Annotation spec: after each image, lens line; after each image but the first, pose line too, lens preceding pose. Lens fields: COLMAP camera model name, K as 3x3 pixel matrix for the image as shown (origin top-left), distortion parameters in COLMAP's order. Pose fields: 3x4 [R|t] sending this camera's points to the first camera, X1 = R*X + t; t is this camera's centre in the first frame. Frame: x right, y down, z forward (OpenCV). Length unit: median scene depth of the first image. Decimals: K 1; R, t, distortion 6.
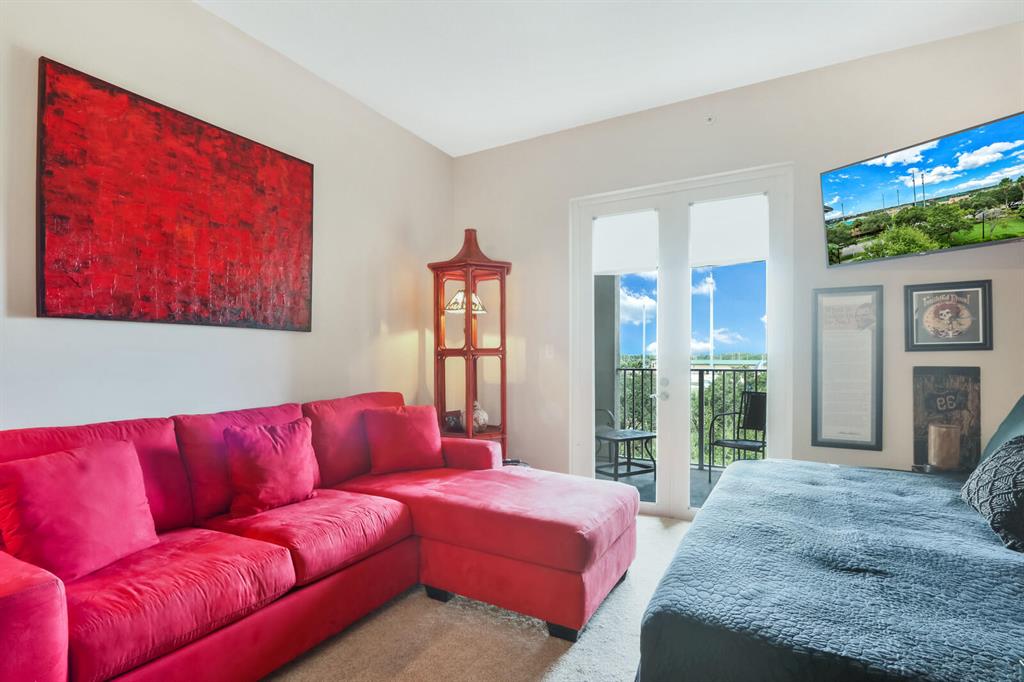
lens RADIAL K [[507.2, 0, 496.1], [0, 507.2, 357.3], [0, 0, 1]] dist [-0.003470, -0.000701]
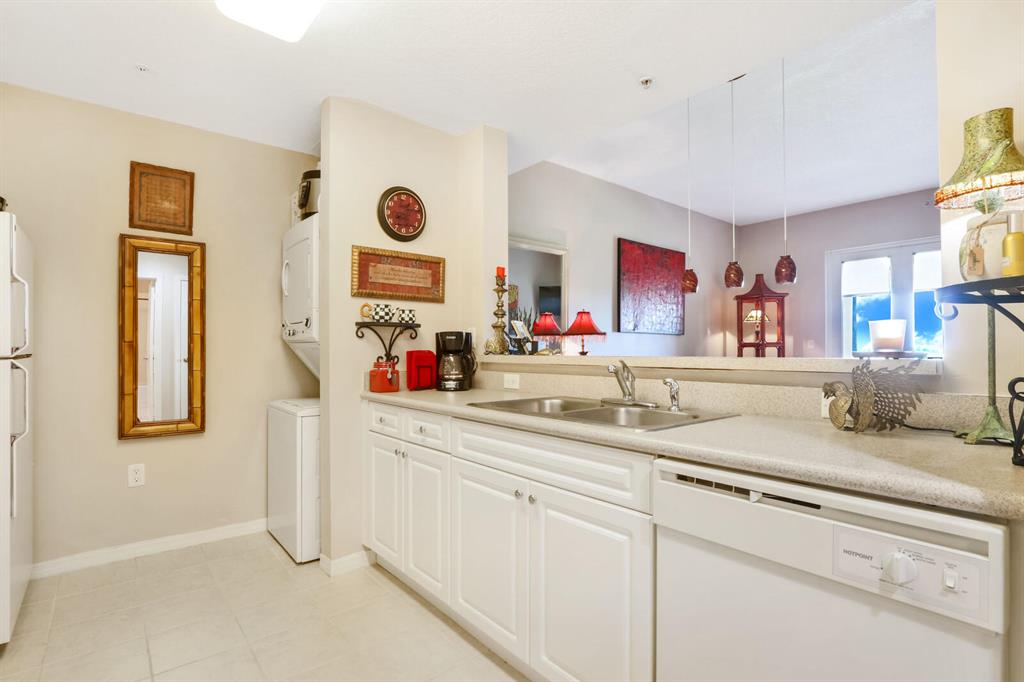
lens RADIAL K [[492.1, 0, 502.6], [0, 492.1, 350.0], [0, 0, 1]] dist [-0.014555, 0.001442]
pose [[0.932906, 0.000489, -0.360120, -0.380570], [-0.001702, 0.999994, -0.003050, 0.019725], [0.360117, 0.003458, 0.932901, -1.245266]]
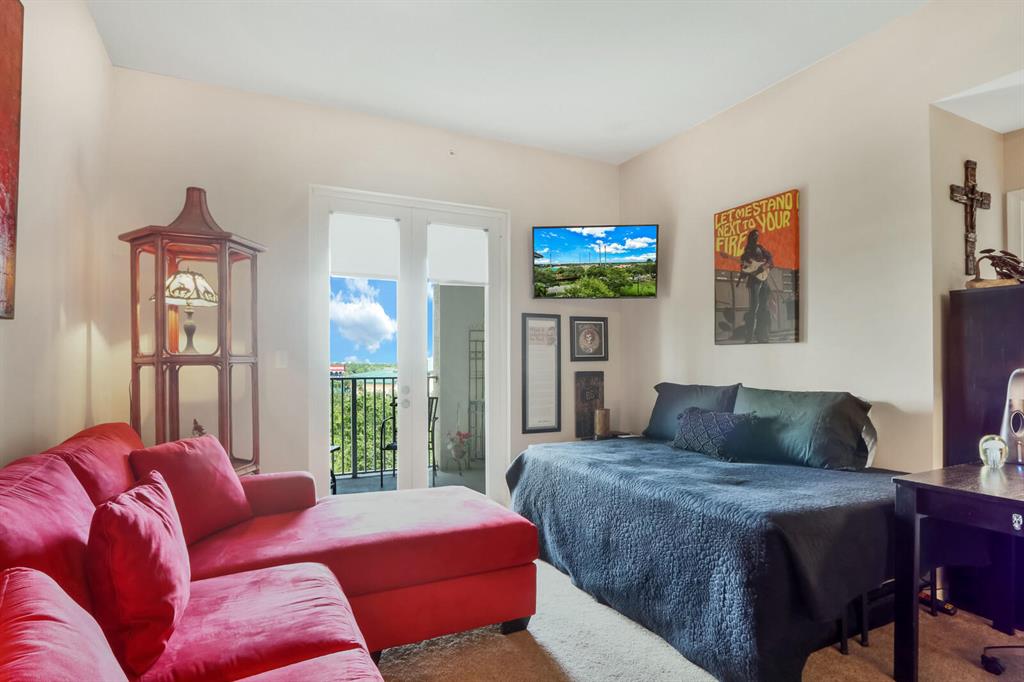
lens RADIAL K [[535.6, 0, 504.8], [0, 535.6, 361.3], [0, 0, 1]] dist [-0.024462, 0.000467]
pose [[0.563749, 0.005434, 0.825928, -0.602459], [0.002423, 0.999963, -0.008232, 0.000610], [-0.825943, 0.006642, 0.563715, 0.300658]]
